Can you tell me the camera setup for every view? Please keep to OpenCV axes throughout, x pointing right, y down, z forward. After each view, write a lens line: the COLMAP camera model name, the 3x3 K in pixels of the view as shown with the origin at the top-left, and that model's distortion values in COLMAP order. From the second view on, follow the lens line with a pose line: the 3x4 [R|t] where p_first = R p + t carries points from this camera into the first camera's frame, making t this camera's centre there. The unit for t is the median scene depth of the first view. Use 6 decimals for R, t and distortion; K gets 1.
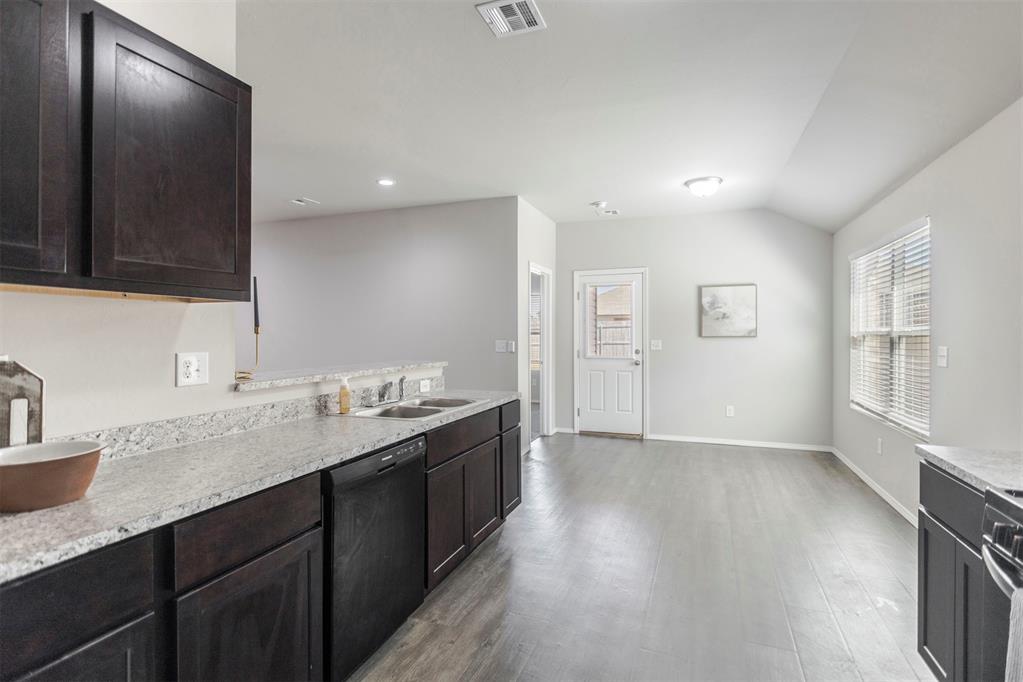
lens RADIAL K [[501.7, 0, 512.4], [0, 501.7, 335.7], [0, 0, 1]] dist [-0.013936, 0.007567]
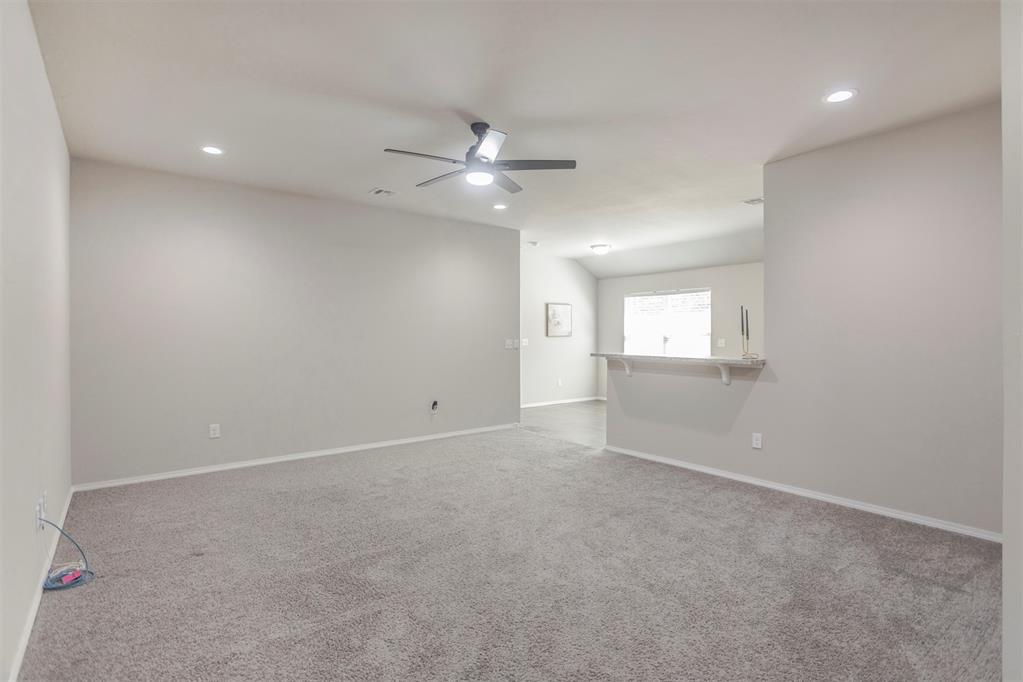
lens RADIAL K [[501.7, 0, 515.7], [0, 501.7, 333.3], [0, 0, 1]] dist [-0.013936, 0.007567]
pose [[0.518742, 0.004949, 0.854917, -1.003324], [-0.006020, 0.999980, -0.002136, -0.002635], [-0.854910, -0.004038, 0.518761, 0.282503]]
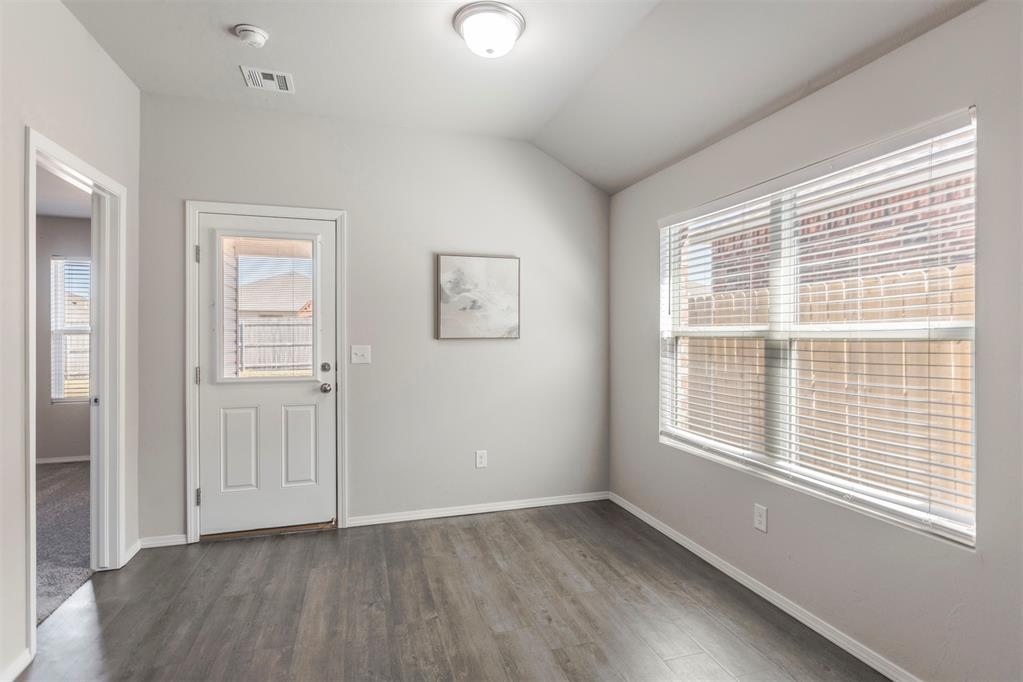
lens RADIAL K [[501.7, 0, 516.4], [0, 501.7, 337.8], [0, 0, 1]] dist [-0.013936, 0.007567]
pose [[0.778869, -0.001840, 0.627184, 0.077008], [-0.001063, 0.999990, 0.004254, -0.001584], [-0.627186, -0.003980, 0.778859, 0.482421]]
